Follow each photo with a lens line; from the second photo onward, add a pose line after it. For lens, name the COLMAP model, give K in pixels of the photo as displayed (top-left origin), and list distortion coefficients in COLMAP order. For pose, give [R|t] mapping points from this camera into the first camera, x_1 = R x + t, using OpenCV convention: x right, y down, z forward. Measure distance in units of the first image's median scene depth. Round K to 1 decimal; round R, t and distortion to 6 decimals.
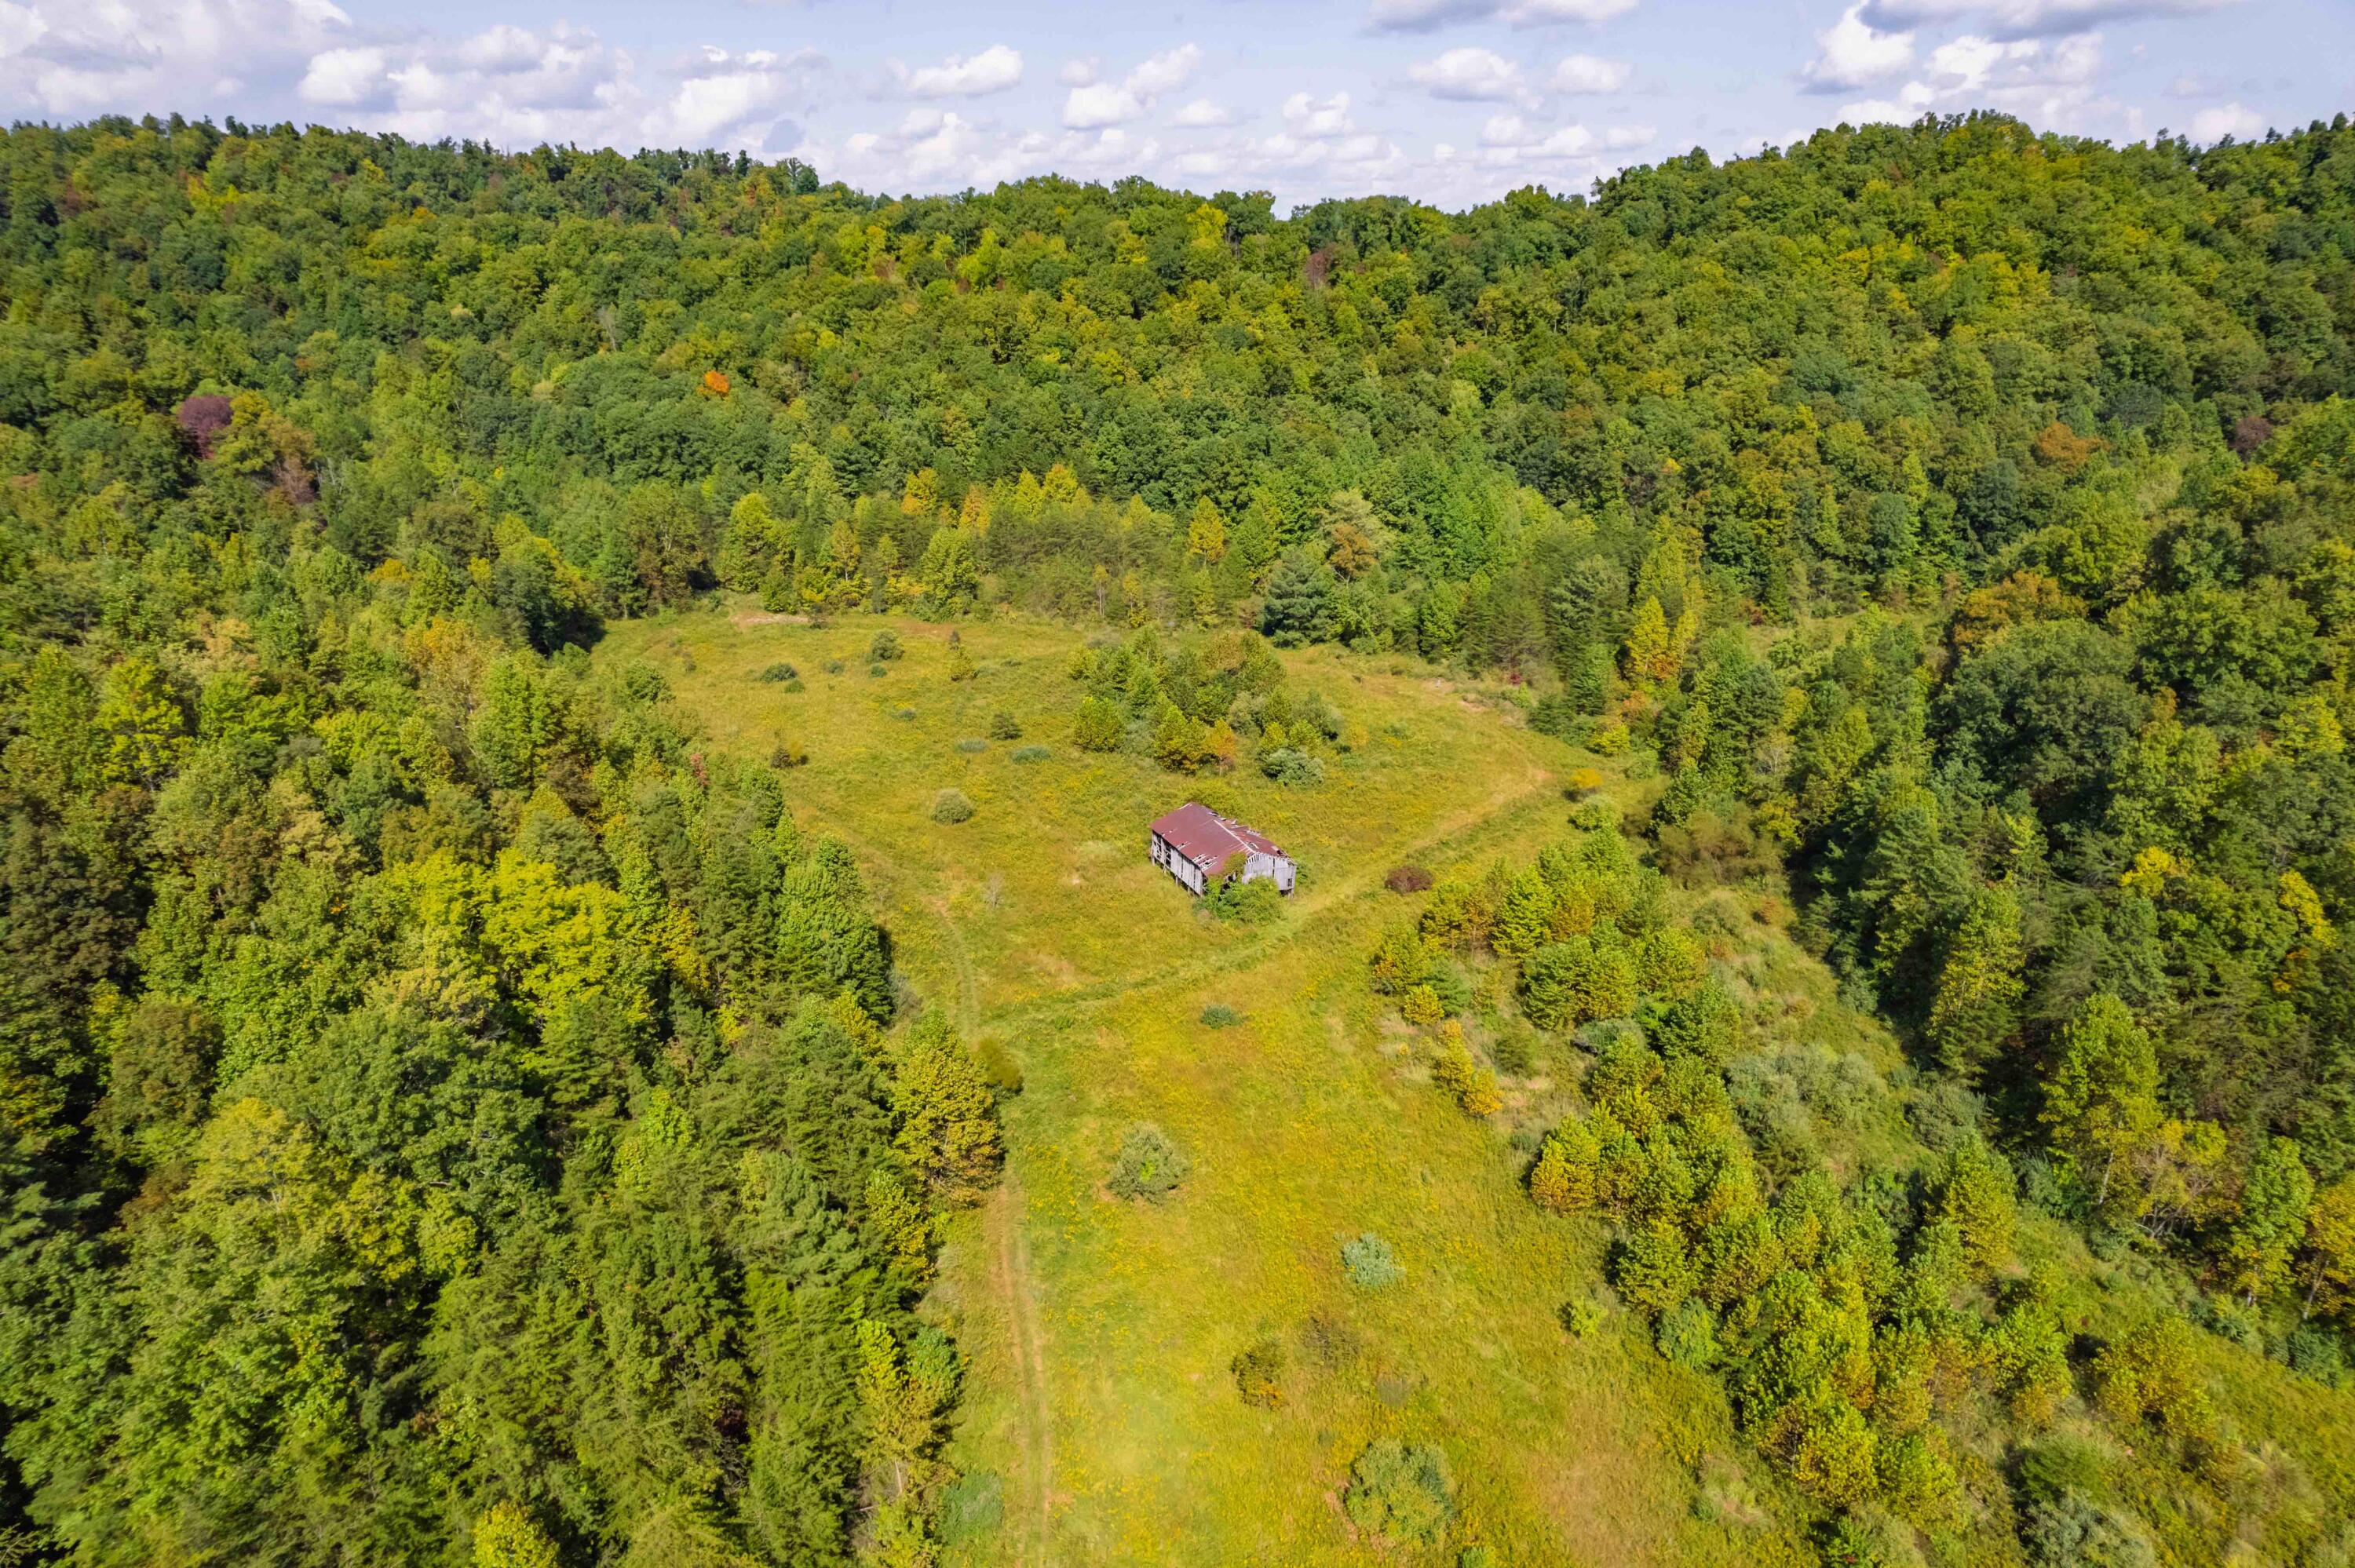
lens RADIAL K [[1480.5, 0, 1176.3], [0, 1480.5, 794.9], [0, 0, 1]] dist [-0.084530, 0.068433]
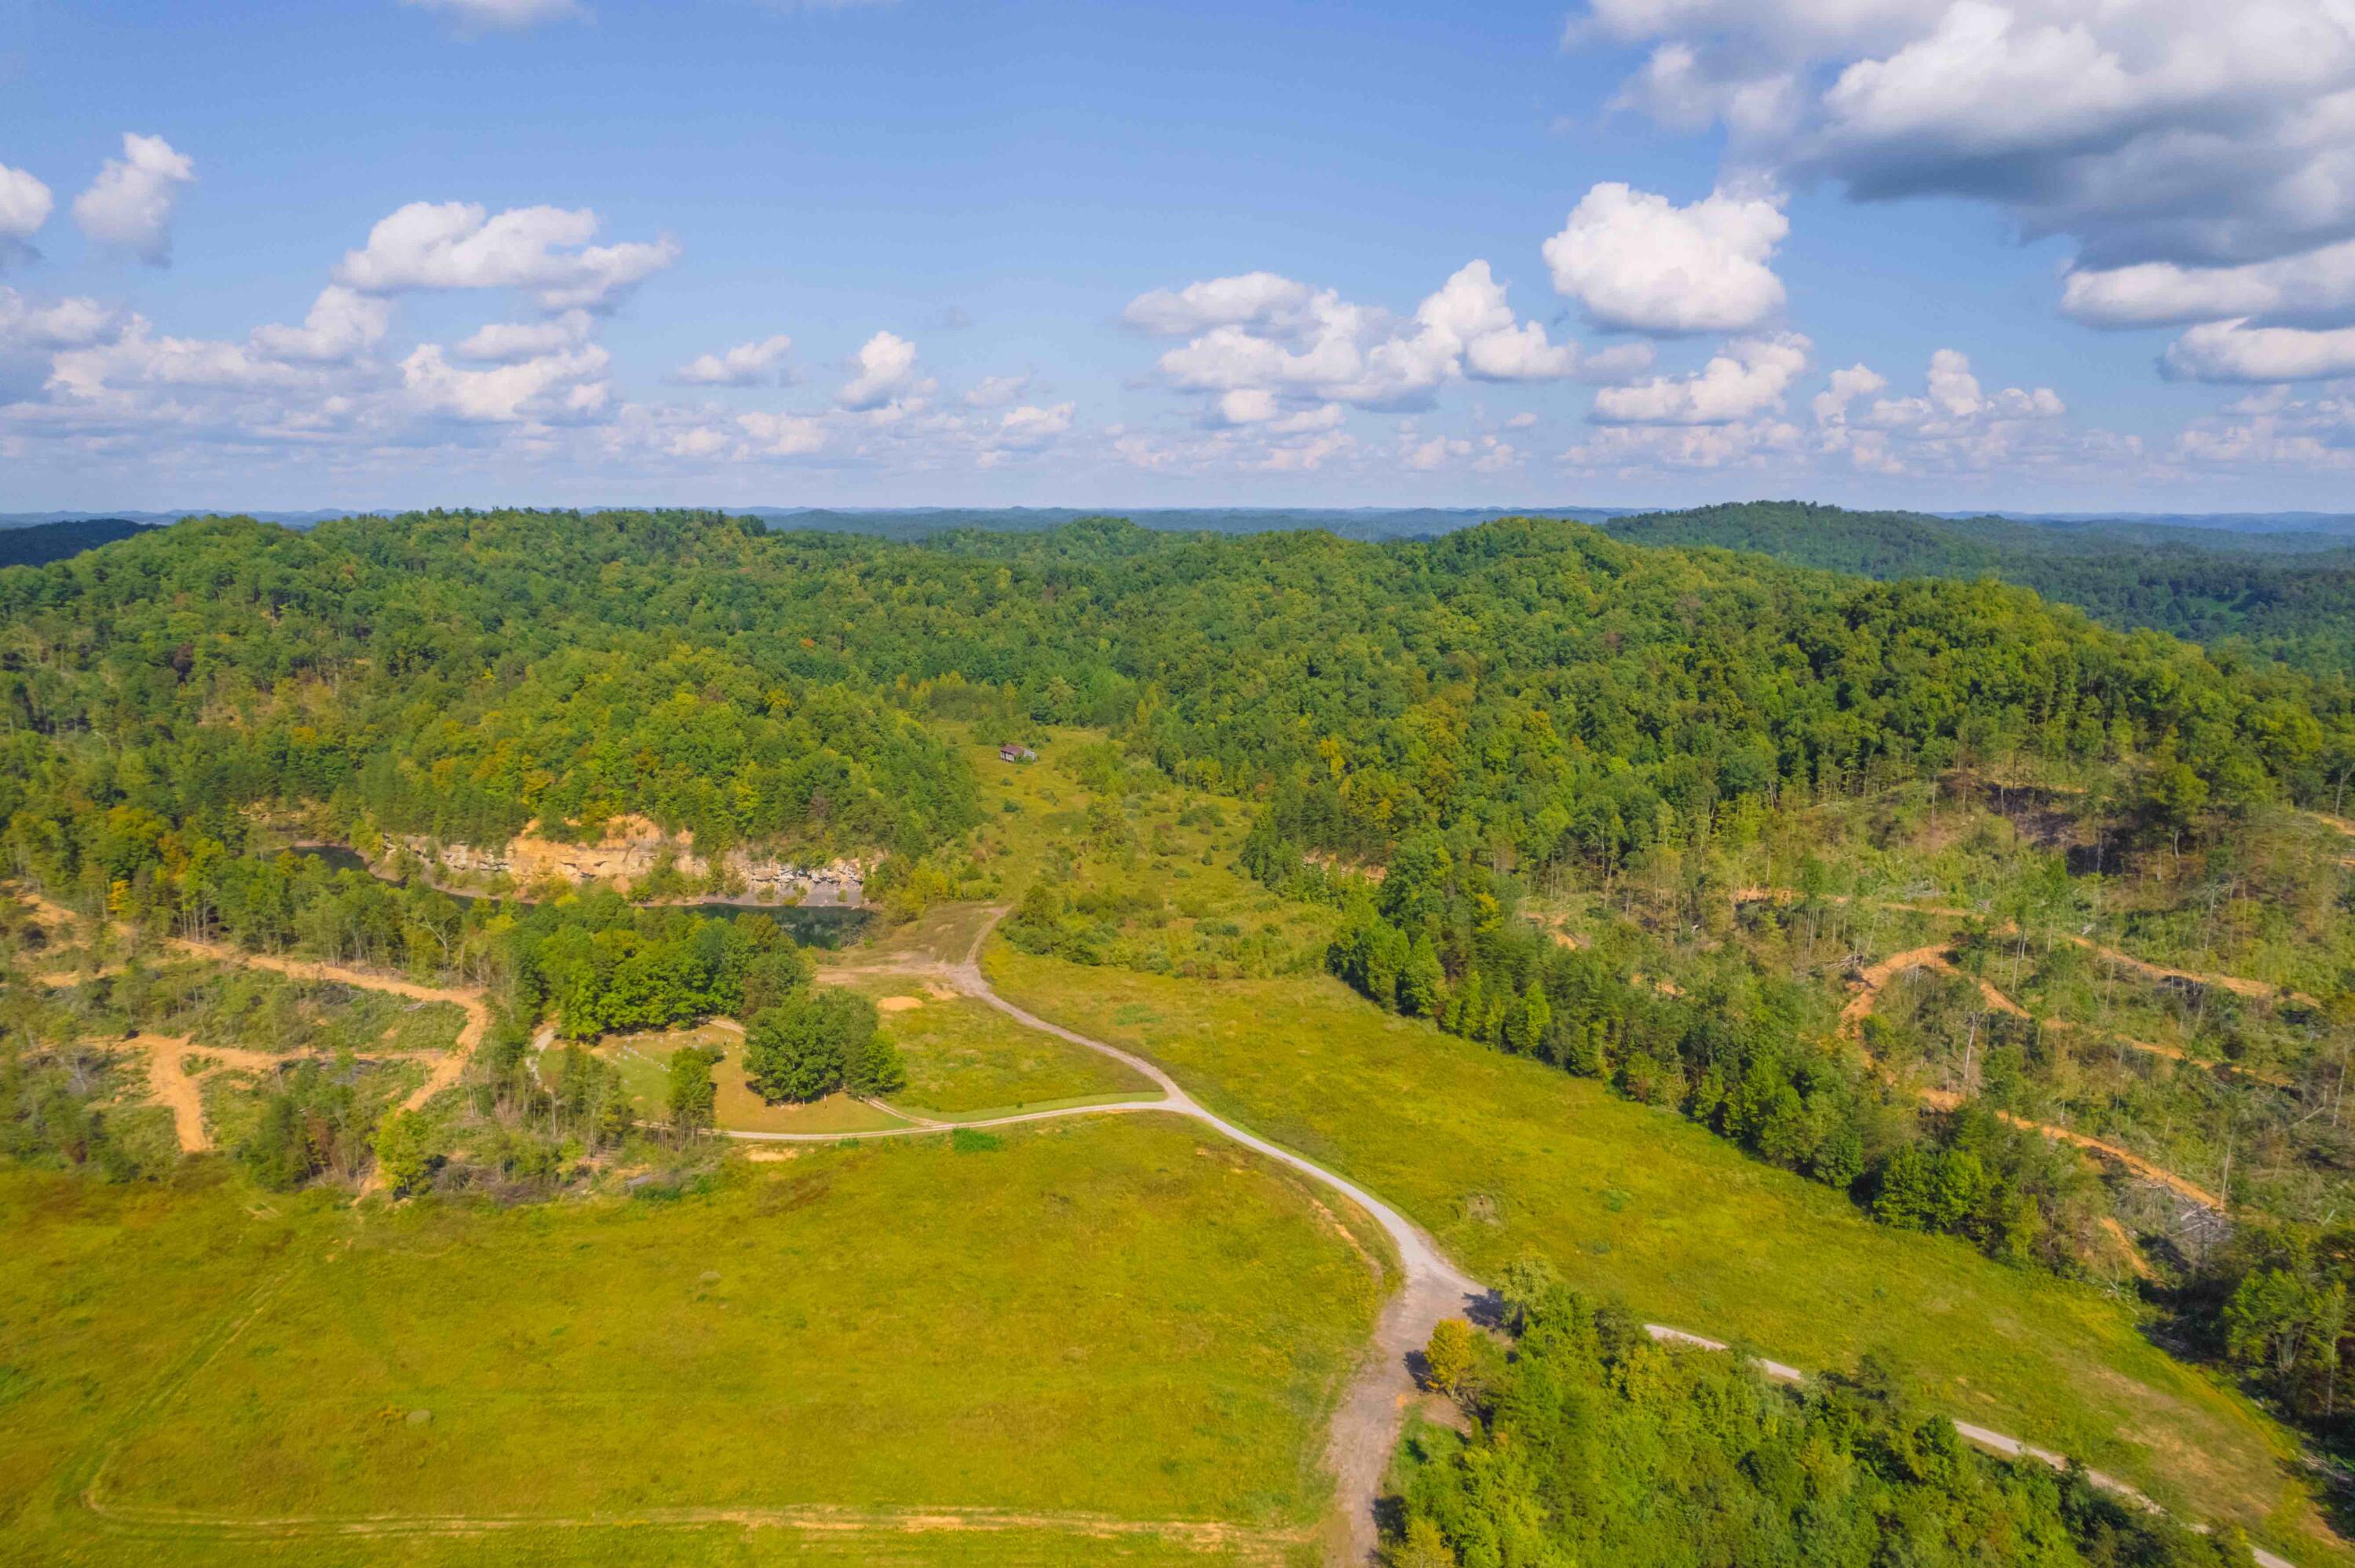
lens RADIAL K [[1480.5, 0, 1176.3], [0, 1480.5, 794.9], [0, 0, 1]] dist [-0.084530, 0.068433]
pose [[0.989098, -0.027434, 0.144683, -0.066449], [0.051483, 0.984916, -0.165198, 0.425334], [-0.137968, 0.170846, 0.975590, -1.511048]]
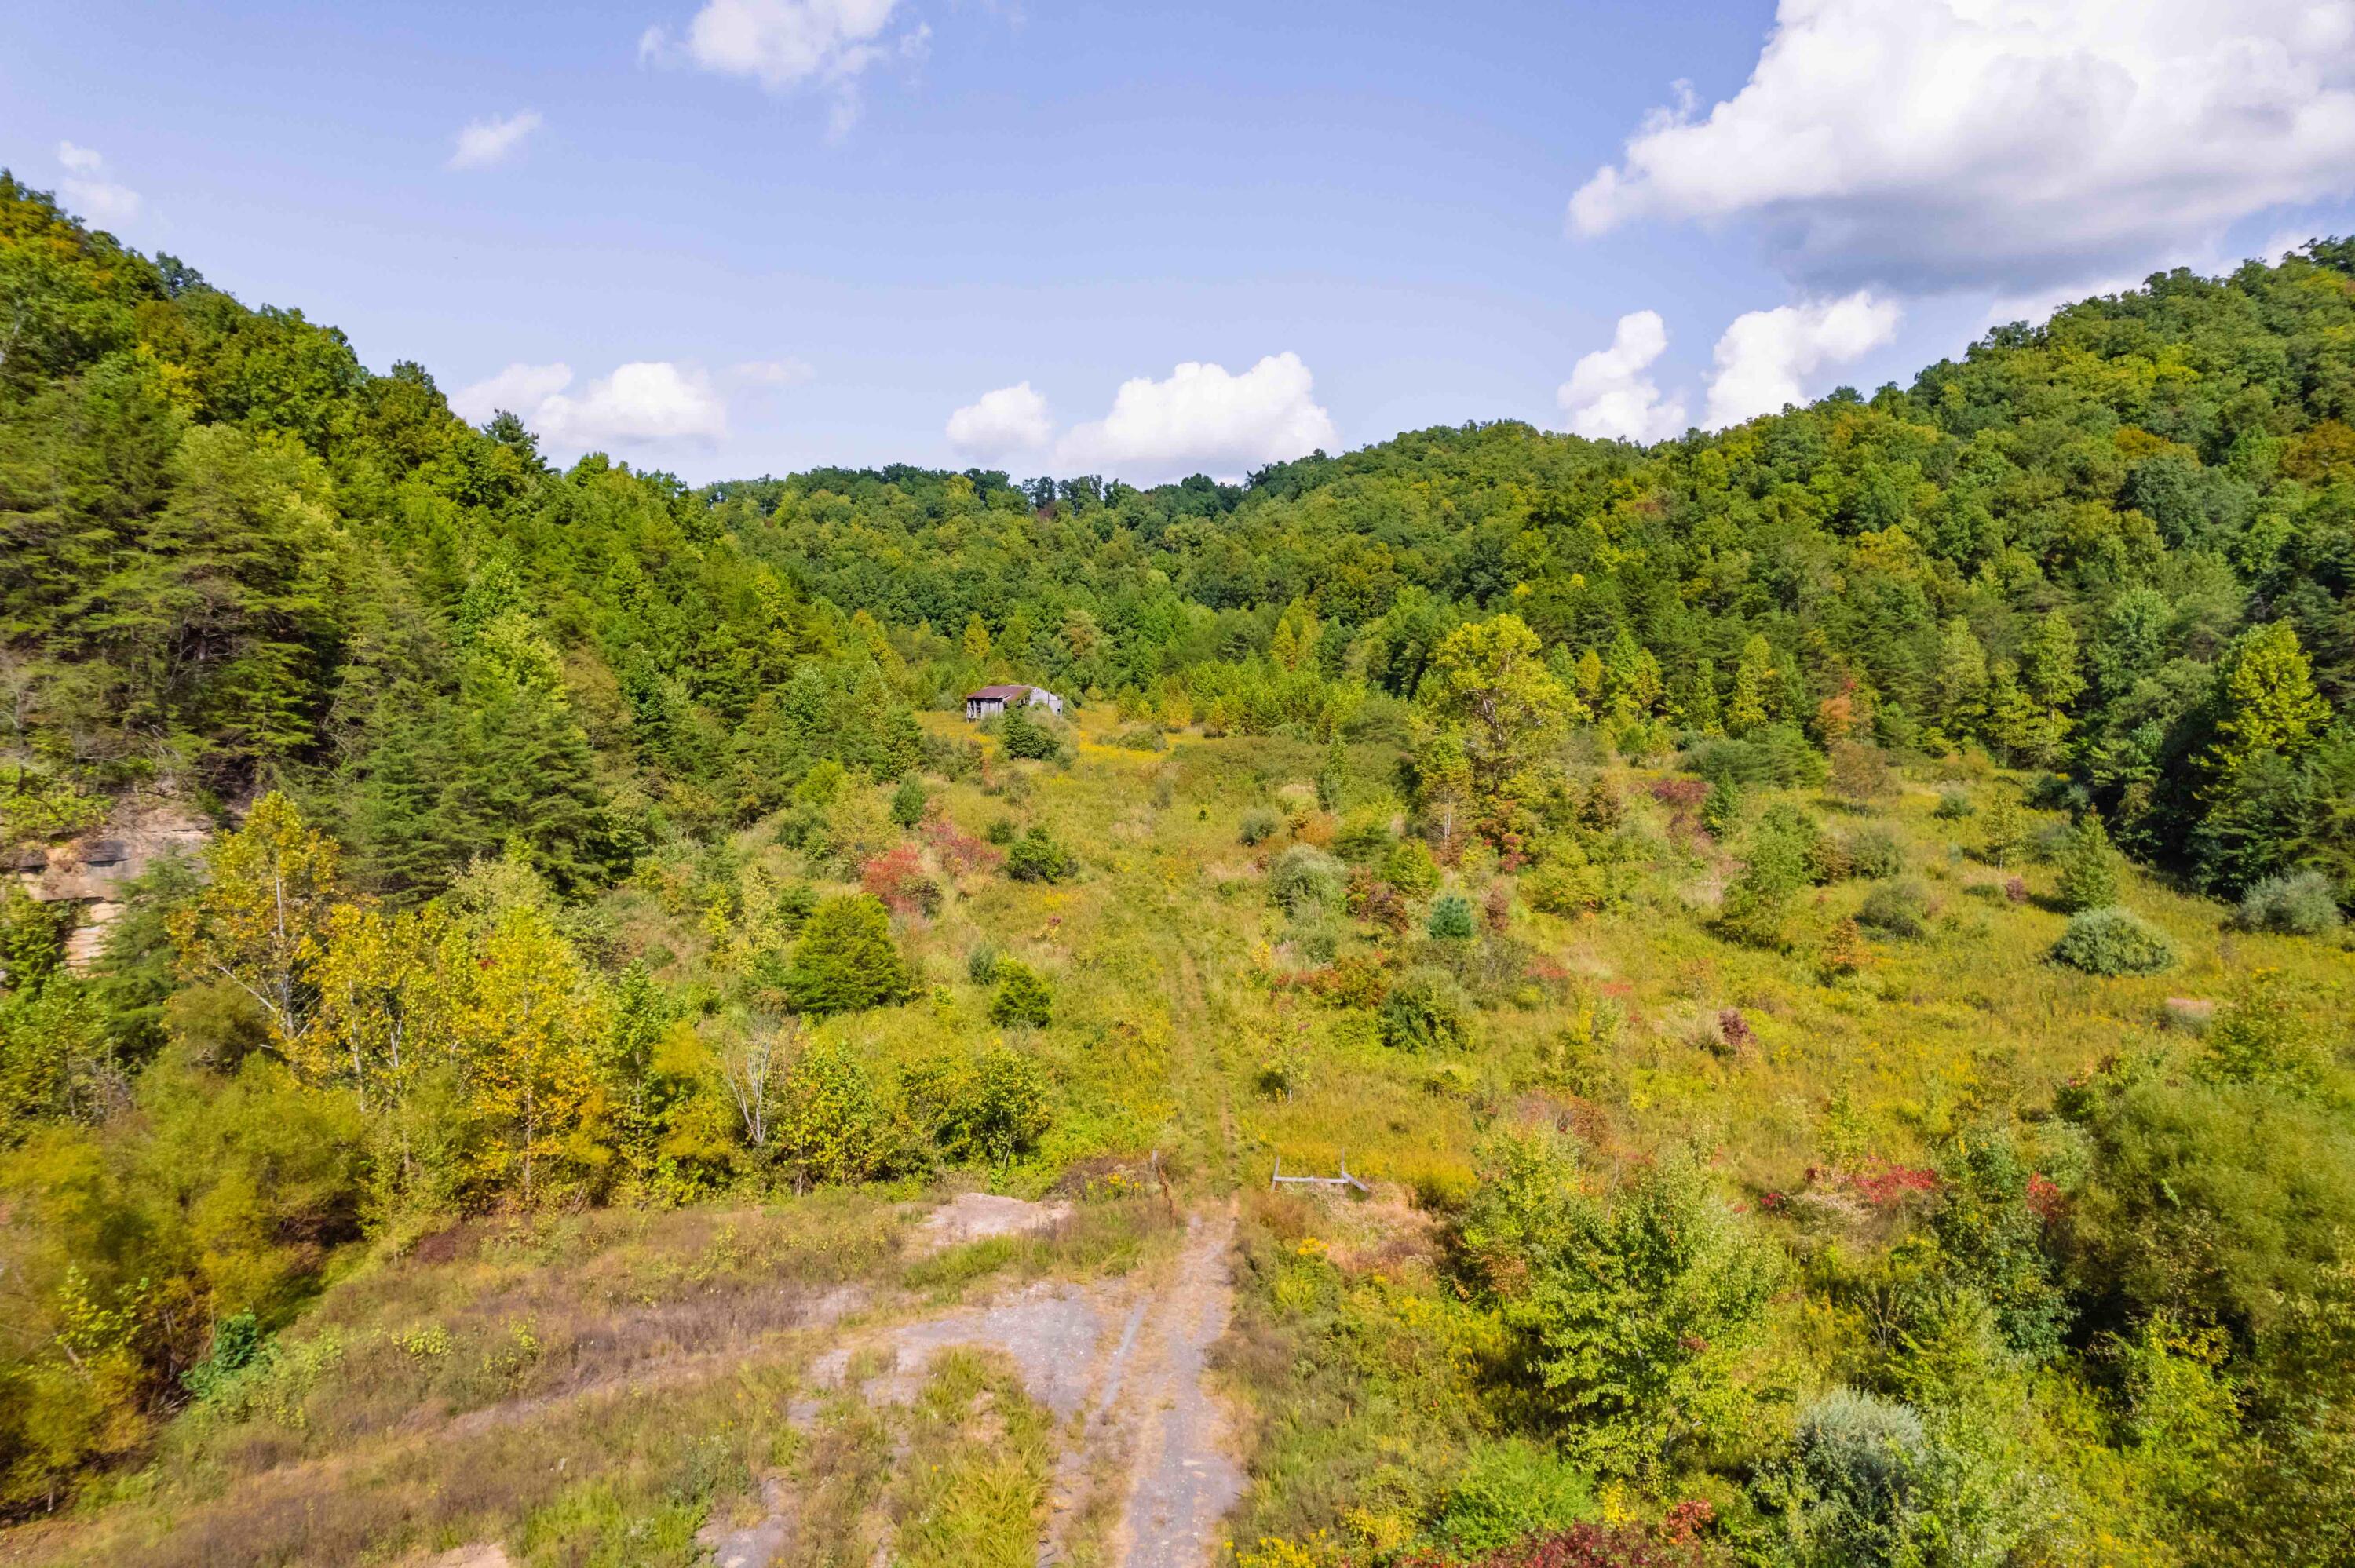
lens RADIAL K [[1480.5, 0, 1176.3], [0, 1480.5, 794.9], [0, 0, 1]] dist [-0.084530, 0.068433]
pose [[0.981776, -0.020909, 0.188887, -0.049608], [0.072370, 0.960172, -0.269874, 0.284786], [-0.175721, 0.278626, 0.944187, -0.240686]]
